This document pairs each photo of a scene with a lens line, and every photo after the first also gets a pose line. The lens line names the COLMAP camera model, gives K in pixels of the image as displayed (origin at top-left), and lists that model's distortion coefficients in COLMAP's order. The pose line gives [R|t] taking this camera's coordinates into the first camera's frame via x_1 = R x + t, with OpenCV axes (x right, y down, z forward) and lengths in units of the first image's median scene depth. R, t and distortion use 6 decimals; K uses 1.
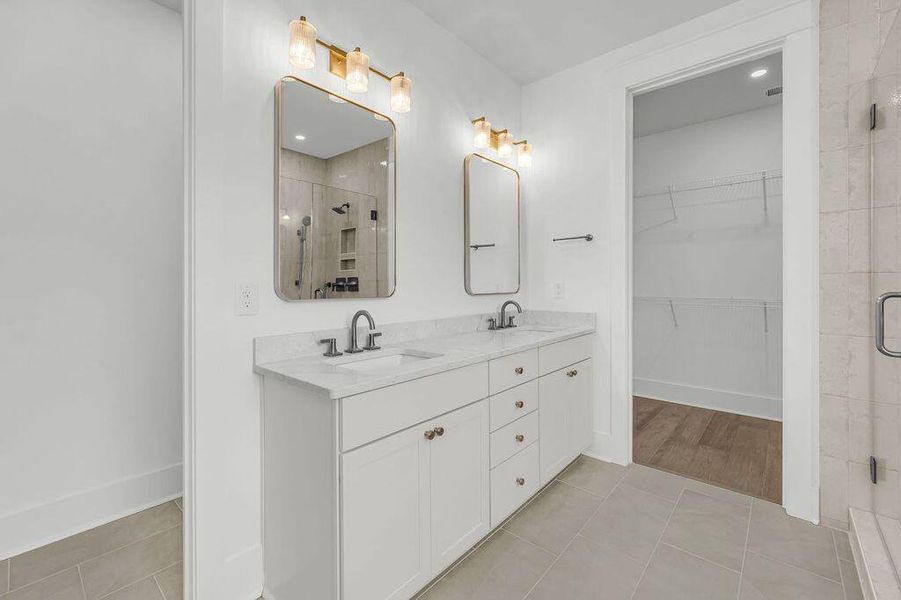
lens RADIAL K [[375.6, 0, 453.3], [0, 375.6, 286.7], [0, 0, 1]] dist [0.002963, -0.000831]
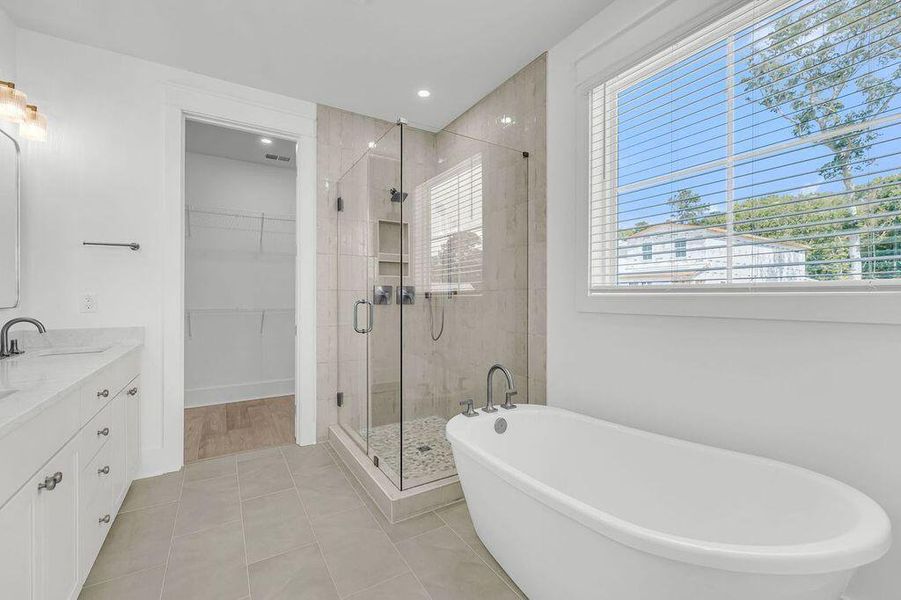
lens RADIAL K [[375.6, 0, 447.1], [0, 375.6, 298.4], [0, 0, 1]] dist [0.002963, -0.000831]
pose [[0.293557, -0.001799, 0.955940, -0.314694], [0.001681, 0.999998, 0.001365, -0.001059], [-0.955940, 0.001206, 0.293559, -0.018273]]
